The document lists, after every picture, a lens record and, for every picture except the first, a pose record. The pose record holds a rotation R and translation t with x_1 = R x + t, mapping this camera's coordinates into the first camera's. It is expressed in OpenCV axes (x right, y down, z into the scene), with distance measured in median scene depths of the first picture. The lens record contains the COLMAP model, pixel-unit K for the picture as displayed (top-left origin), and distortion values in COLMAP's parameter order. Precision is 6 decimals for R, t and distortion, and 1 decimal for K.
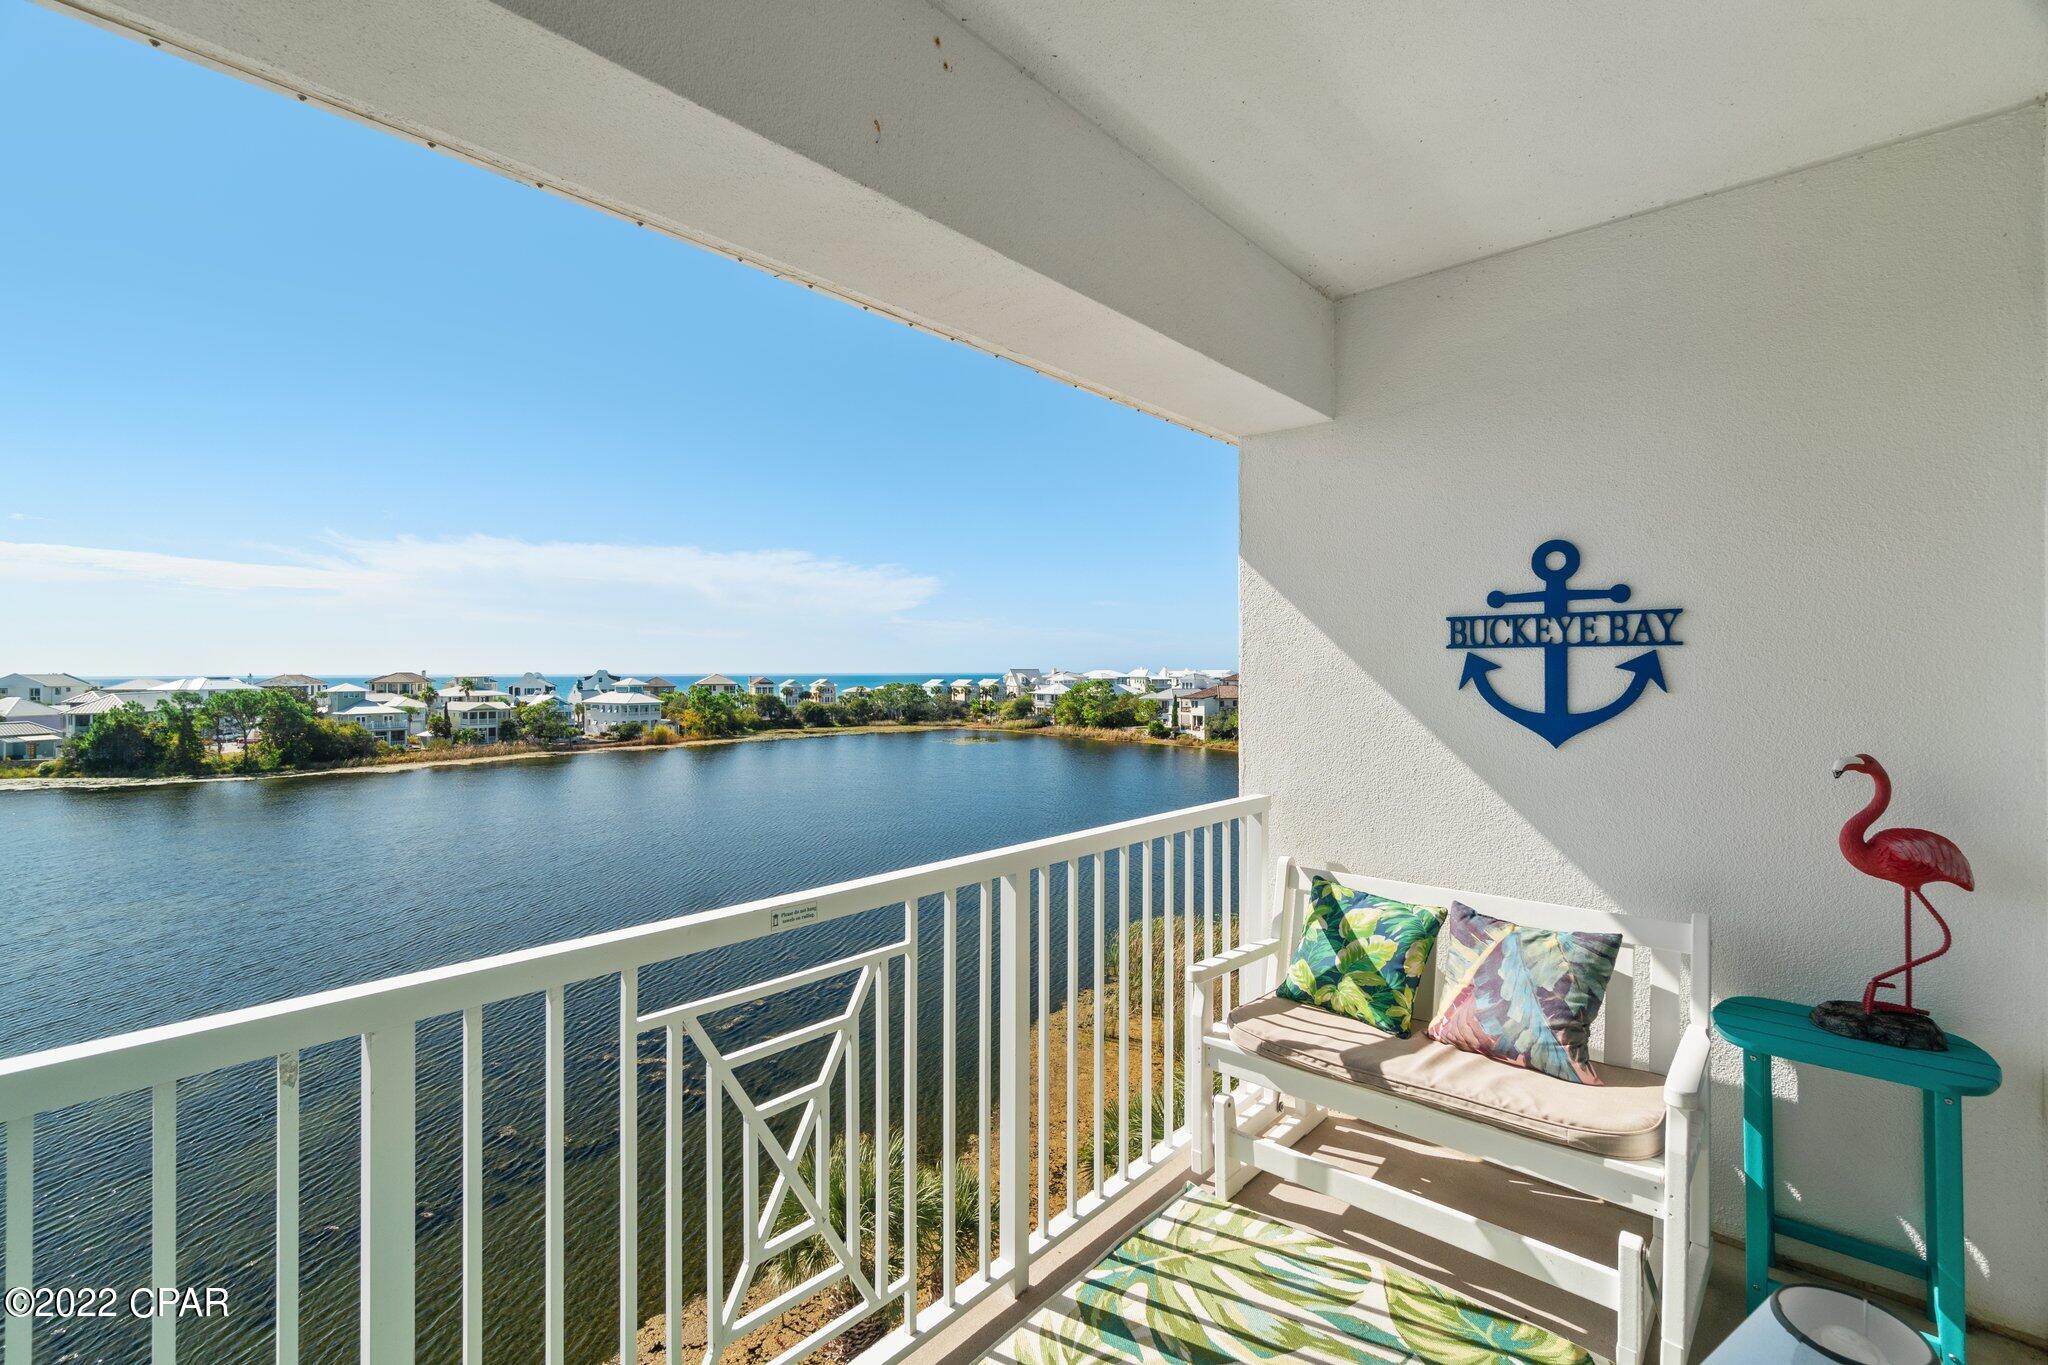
lens RADIAL K [[890.1, 0, 1038.6], [0, 890.1, 677.2], [0, 0, 1]] dist [-0.005122, 0.000517]
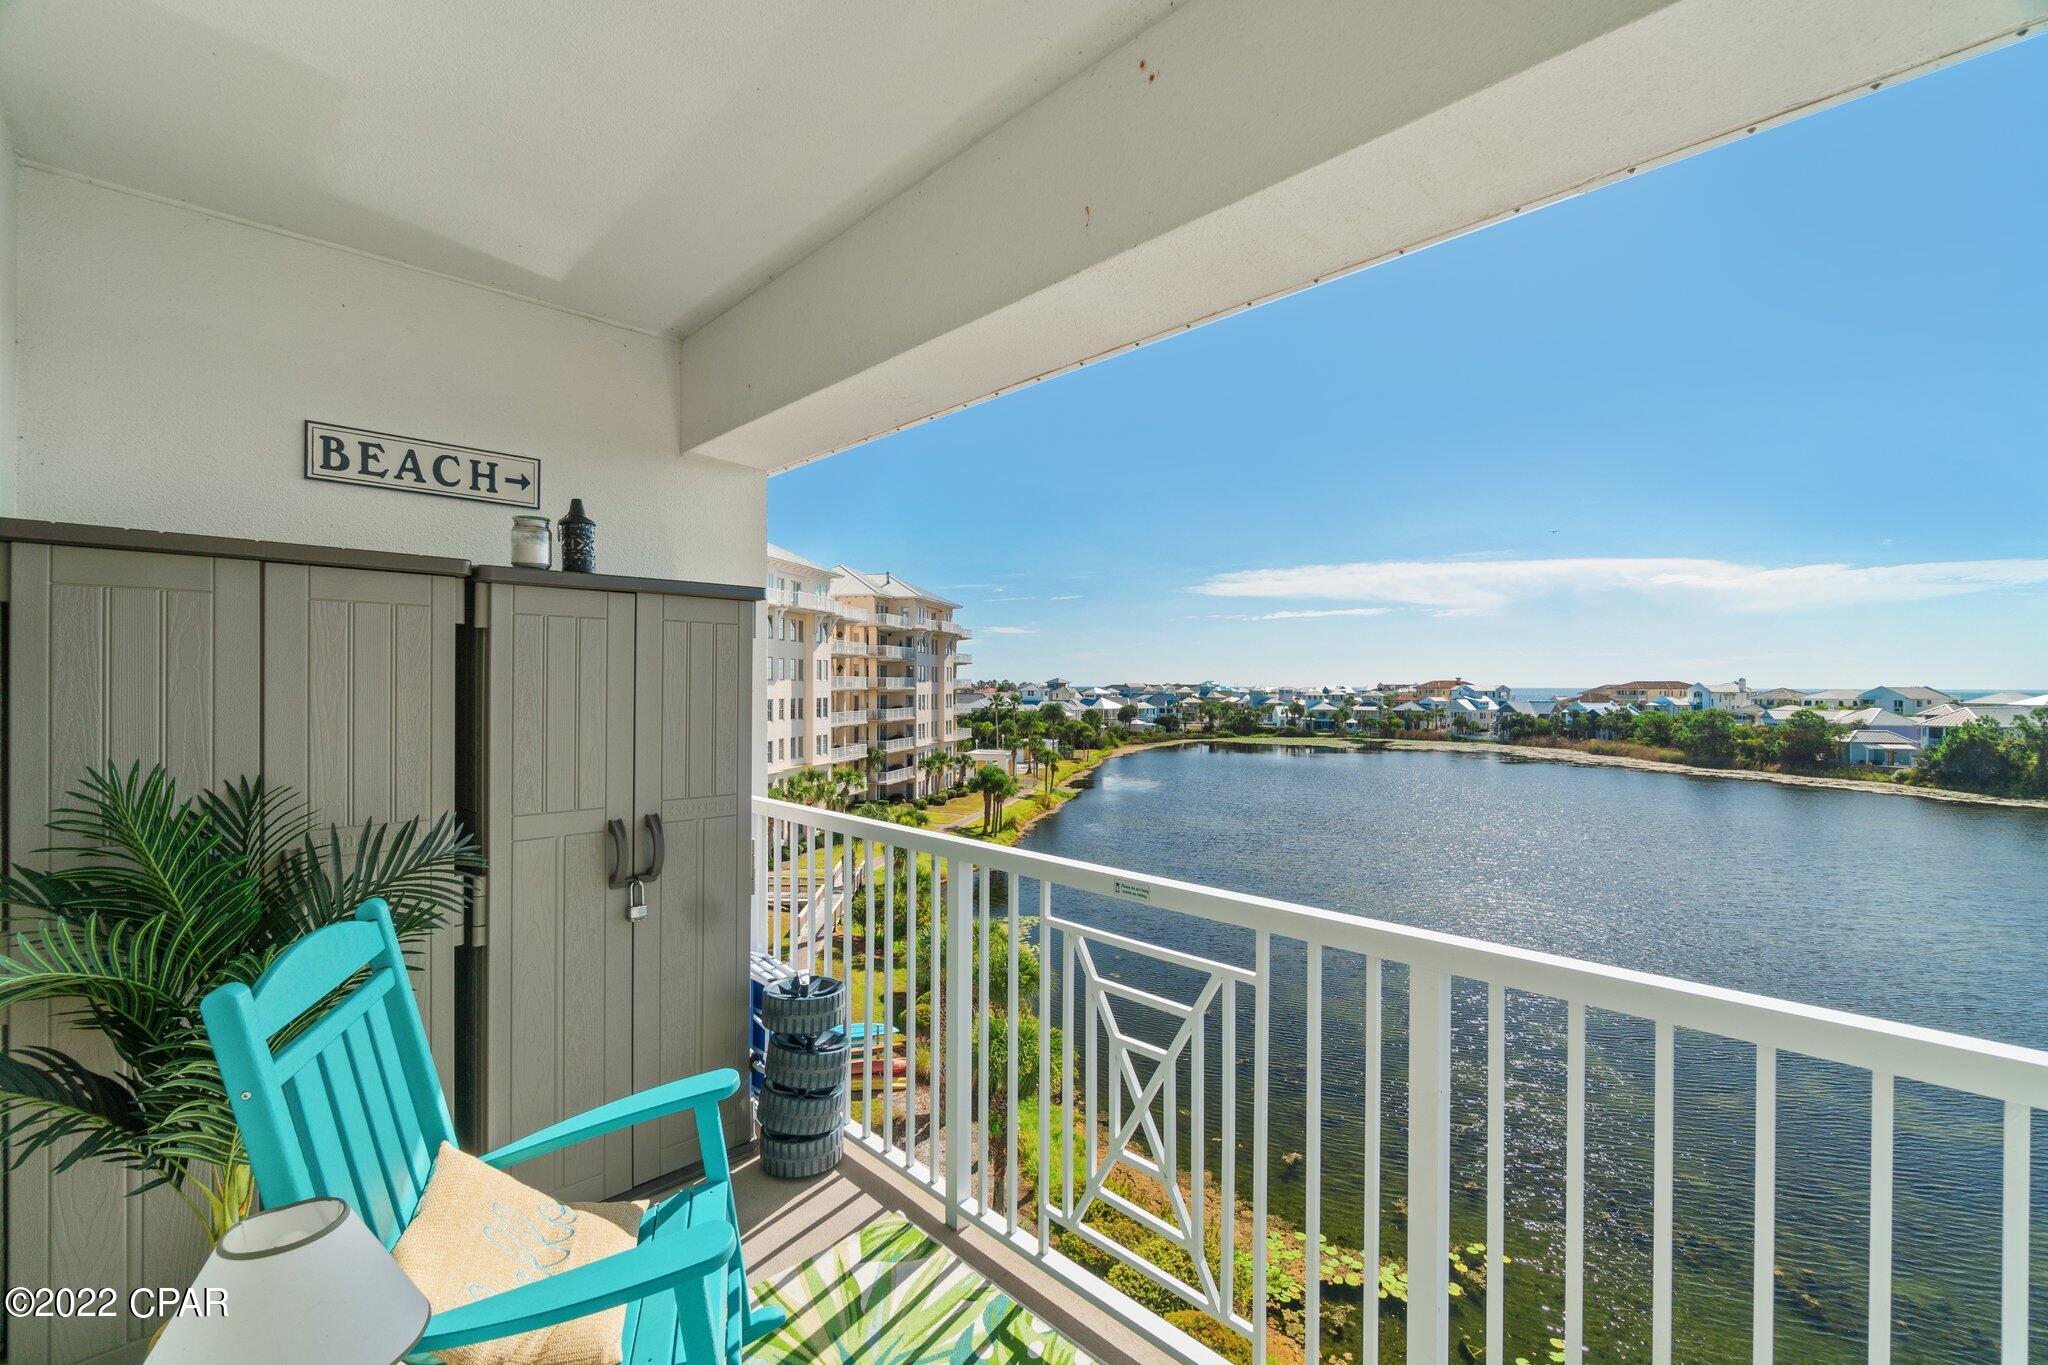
lens RADIAL K [[890.1, 0, 1014.5], [0, 890.1, 679.4], [0, 0, 1]] dist [-0.005122, 0.000517]
pose [[-0.068396, -0.003018, -0.997654, 0.866195], [-0.009260, 0.999954, -0.002390, -0.011967], [0.997615, 0.009075, -0.068421, 0.855190]]
